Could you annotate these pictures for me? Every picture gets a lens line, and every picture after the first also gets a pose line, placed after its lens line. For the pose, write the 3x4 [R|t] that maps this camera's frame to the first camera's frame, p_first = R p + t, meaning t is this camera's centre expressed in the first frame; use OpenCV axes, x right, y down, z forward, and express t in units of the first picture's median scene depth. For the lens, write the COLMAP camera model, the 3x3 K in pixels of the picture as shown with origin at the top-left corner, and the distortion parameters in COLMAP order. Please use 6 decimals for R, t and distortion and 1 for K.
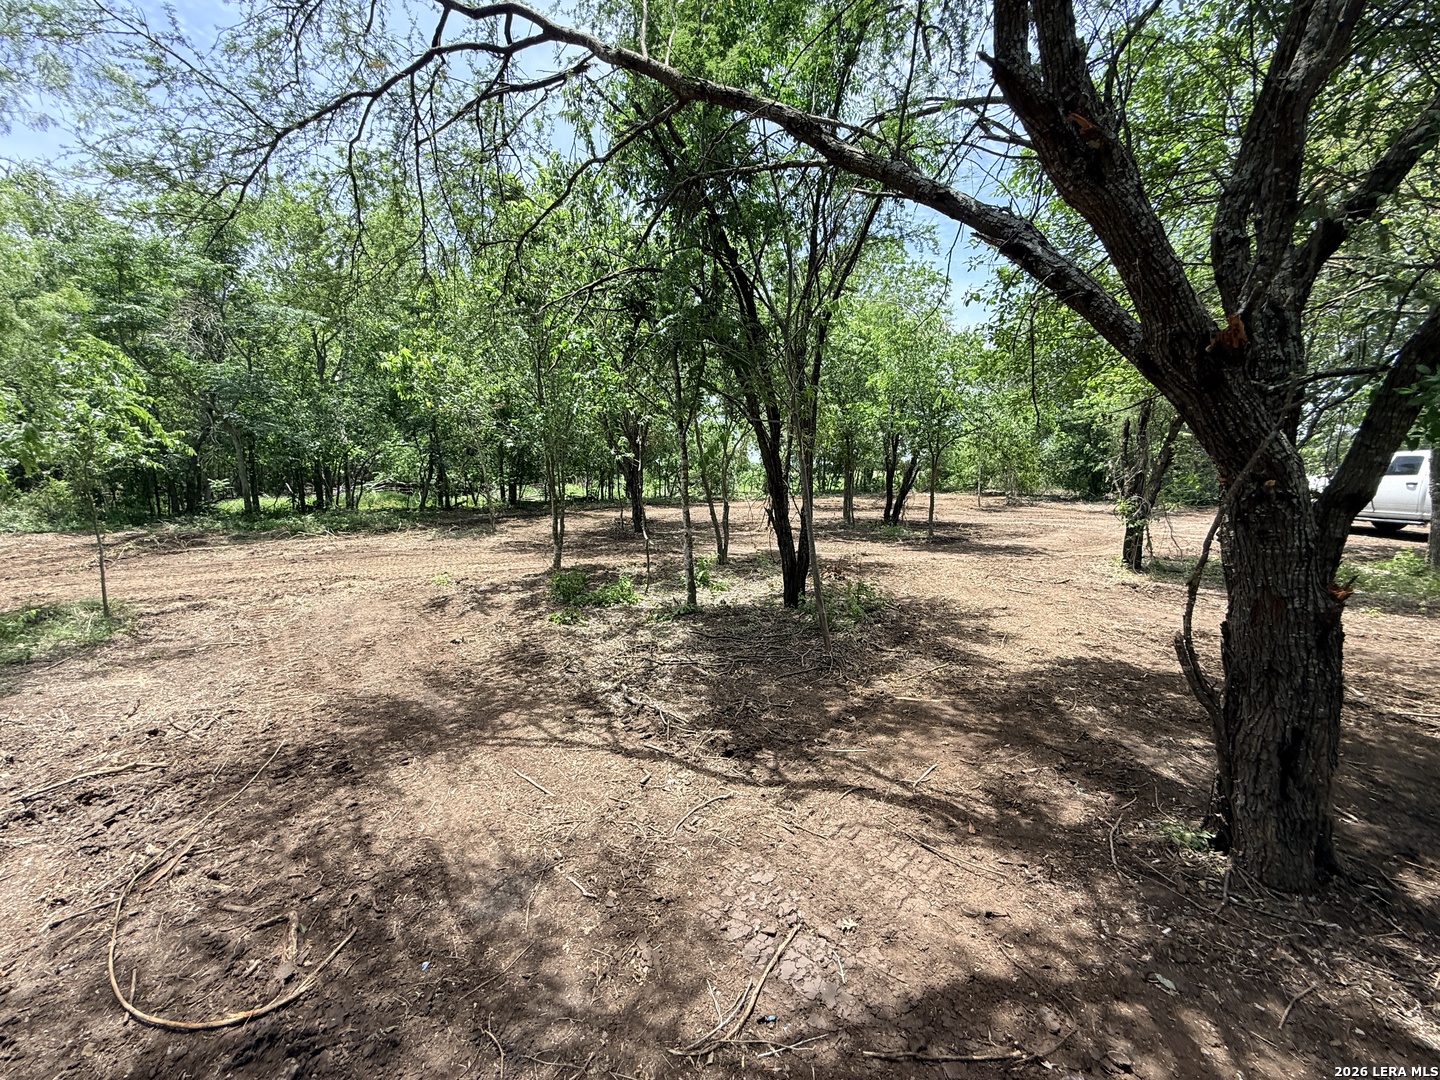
lens RADIAL K [[562.6, 0, 716.0], [0, 562.6, 547.2], [0, 0, 1]] dist [-0.001859, -0.000034]
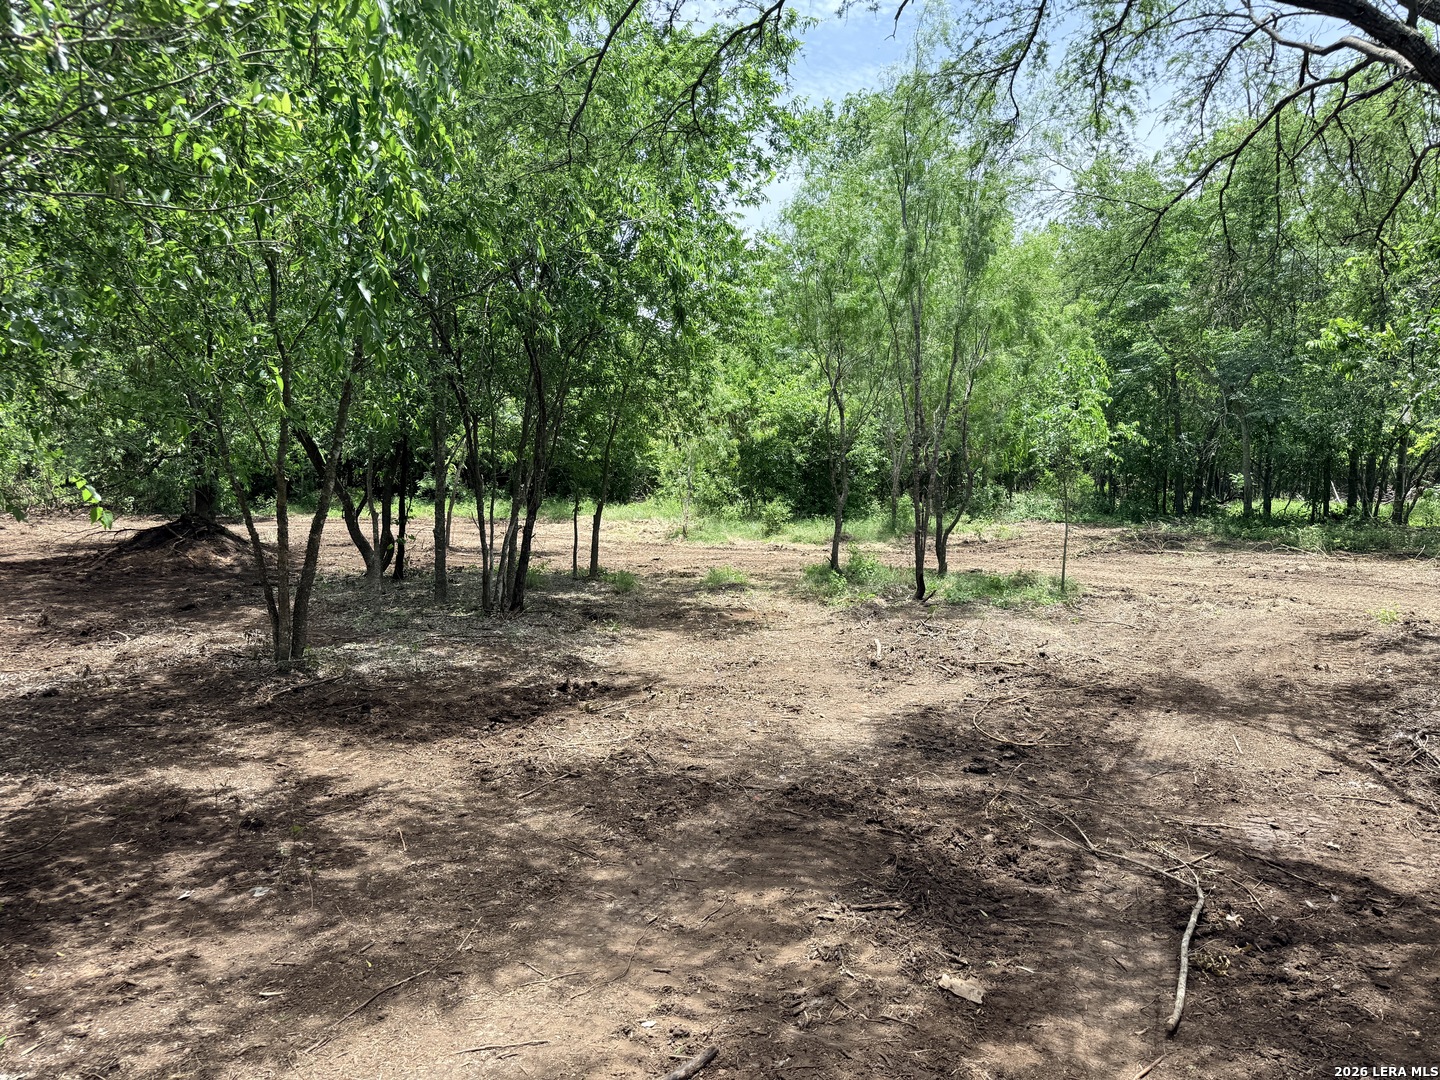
lens RADIAL K [[1019.4, 0, 728.7], [0, 1019.4, 539.1], [0, 0, 1]] dist [0.032893, -0.022992]
pose [[0.340842, 0.083641, -0.936392, 0.292775], [-0.140701, 0.989355, 0.037157, 0.019316], [0.929532, 0.119086, 0.348982, -0.170958]]
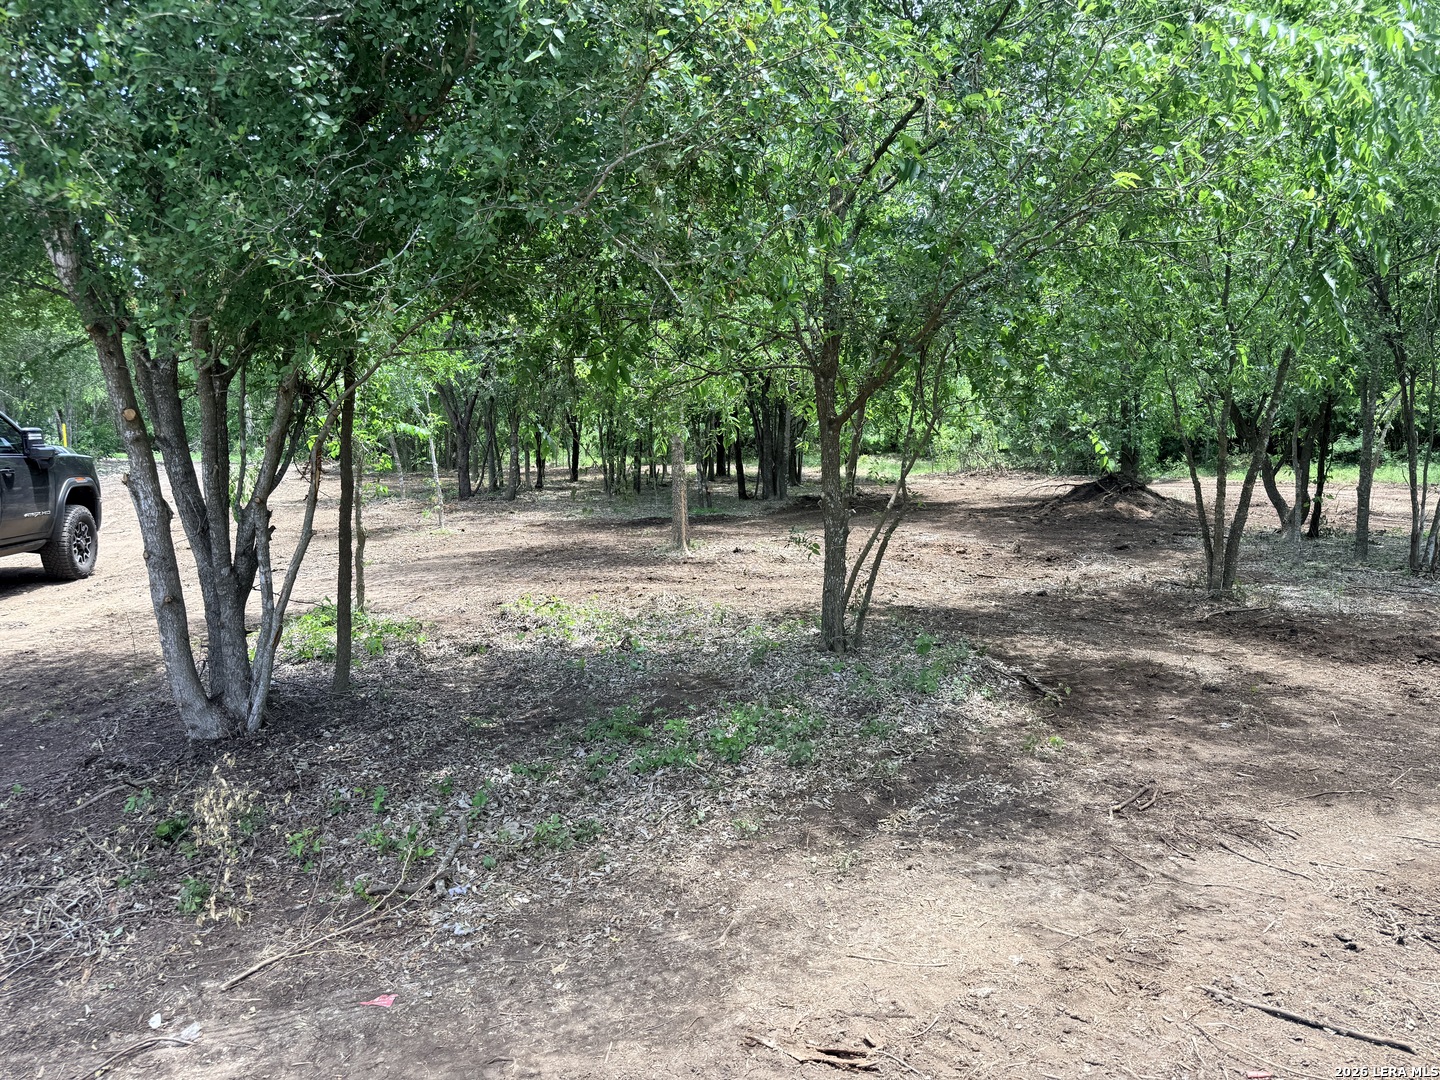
lens RADIAL K [[1019.4, 0, 727.7], [0, 1019.4, 530.2], [0, 0, 1]] dist [0.032893, -0.022992]
pose [[-0.453215, 0.102423, -0.885497, 0.367158], [-0.109950, 0.979368, 0.169556, 0.021428], [0.884594, 0.174206, -0.432603, -0.183066]]
